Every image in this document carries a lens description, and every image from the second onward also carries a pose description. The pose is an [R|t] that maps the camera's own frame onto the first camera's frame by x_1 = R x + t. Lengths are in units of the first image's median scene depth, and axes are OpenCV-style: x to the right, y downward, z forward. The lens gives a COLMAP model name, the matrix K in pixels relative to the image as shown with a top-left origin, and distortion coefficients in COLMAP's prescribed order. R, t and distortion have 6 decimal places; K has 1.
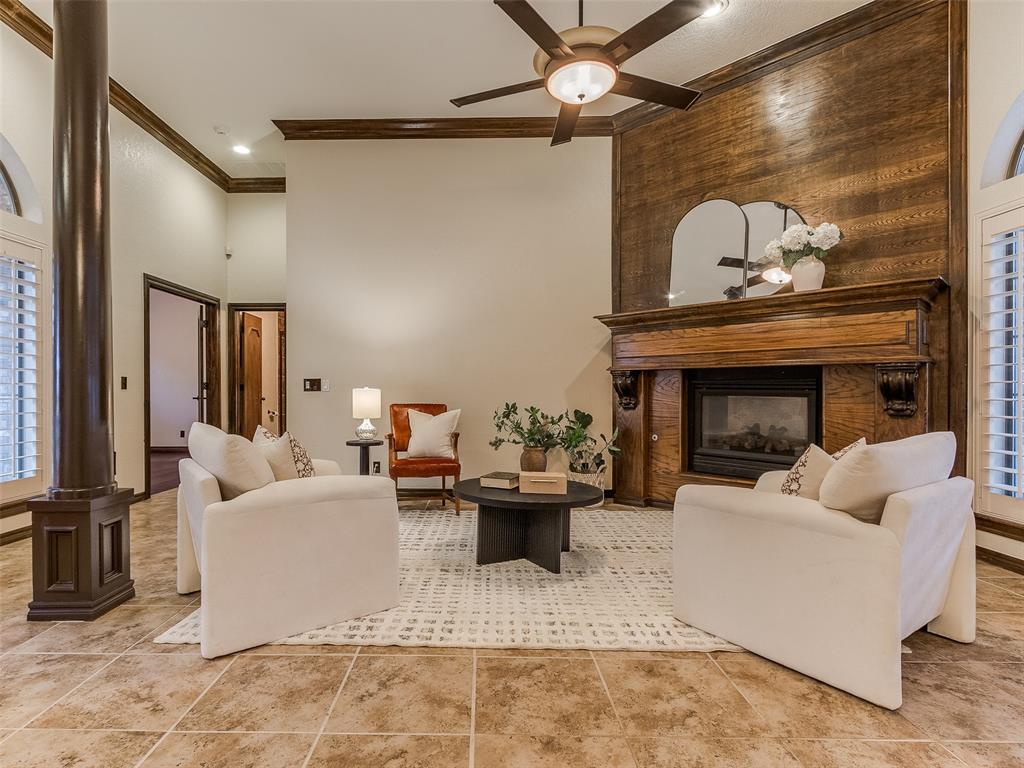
lens RADIAL K [[524.3, 0, 473.6], [0, 524.3, 391.7], [0, 0, 1]] dist [0.002982, -0.000671]
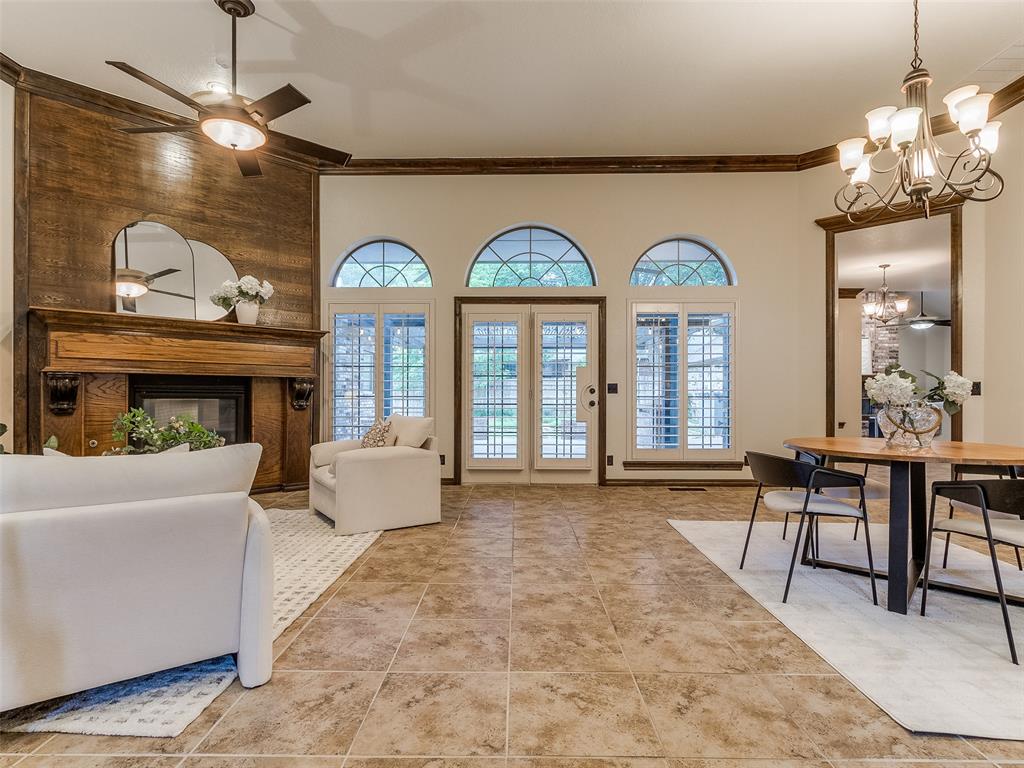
lens RADIAL K [[527.4, 0, 504.6], [0, 527.4, 389.0], [0, 0, 1]] dist [0.004087, 0.000521]
pose [[0.009408, 0.007390, 0.999928, -0.805439], [0.002576, 0.999969, -0.007414, -0.003736], [-0.999952, 0.002645, 0.009388, 0.313692]]
